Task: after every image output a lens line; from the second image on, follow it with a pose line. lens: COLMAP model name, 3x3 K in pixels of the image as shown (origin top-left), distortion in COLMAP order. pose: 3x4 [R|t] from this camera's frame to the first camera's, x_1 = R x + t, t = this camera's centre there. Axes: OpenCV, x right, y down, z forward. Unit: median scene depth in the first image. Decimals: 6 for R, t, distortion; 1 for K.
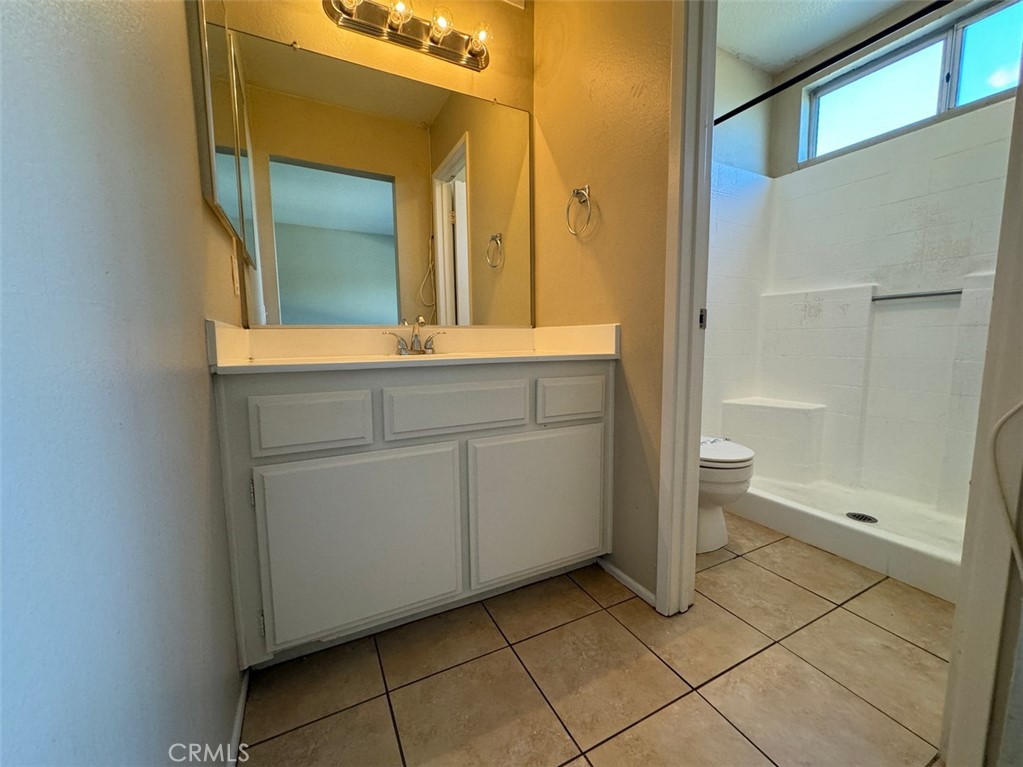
lens RADIAL K [[407.6, 0, 511.5], [0, 407.6, 382.6], [0, 0, 1]] dist [-0.003040, 0.000876]
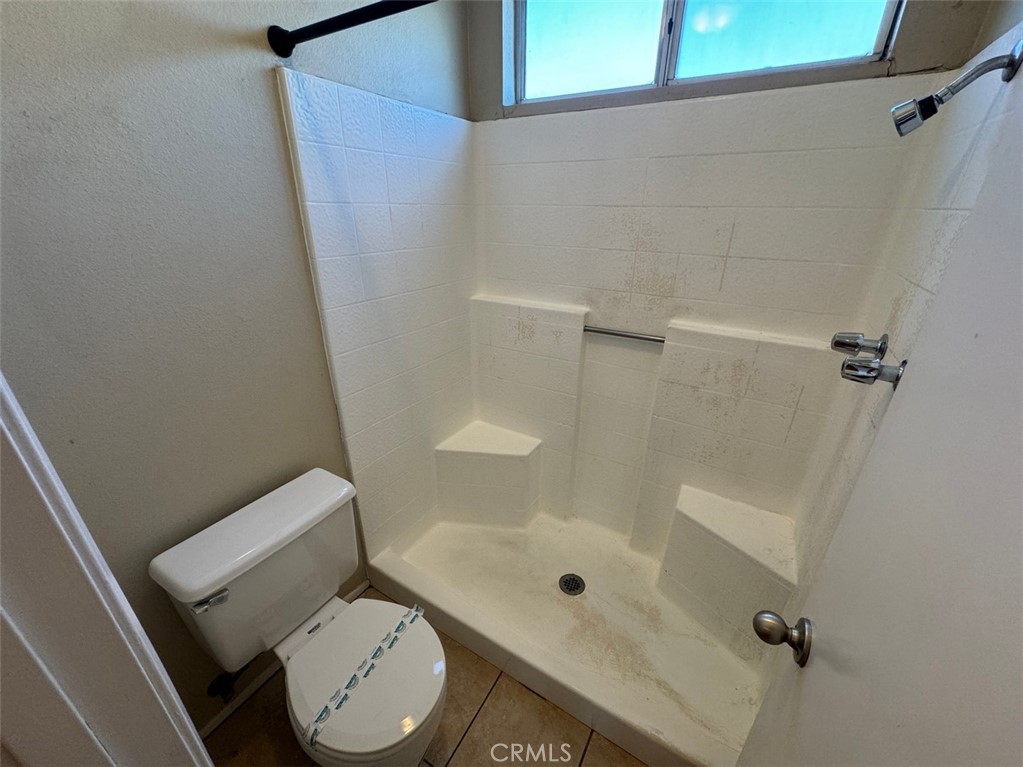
lens RADIAL K [[407.6, 0, 511.5], [0, 407.6, 382.6], [0, 0, 1]] dist [-0.003040, 0.000876]
pose [[0.848409, -0.194815, 0.492189, 0.296532], [0.041119, 0.951258, 0.305642, -0.309754], [-0.527742, -0.239071, 0.815066, 0.336204]]
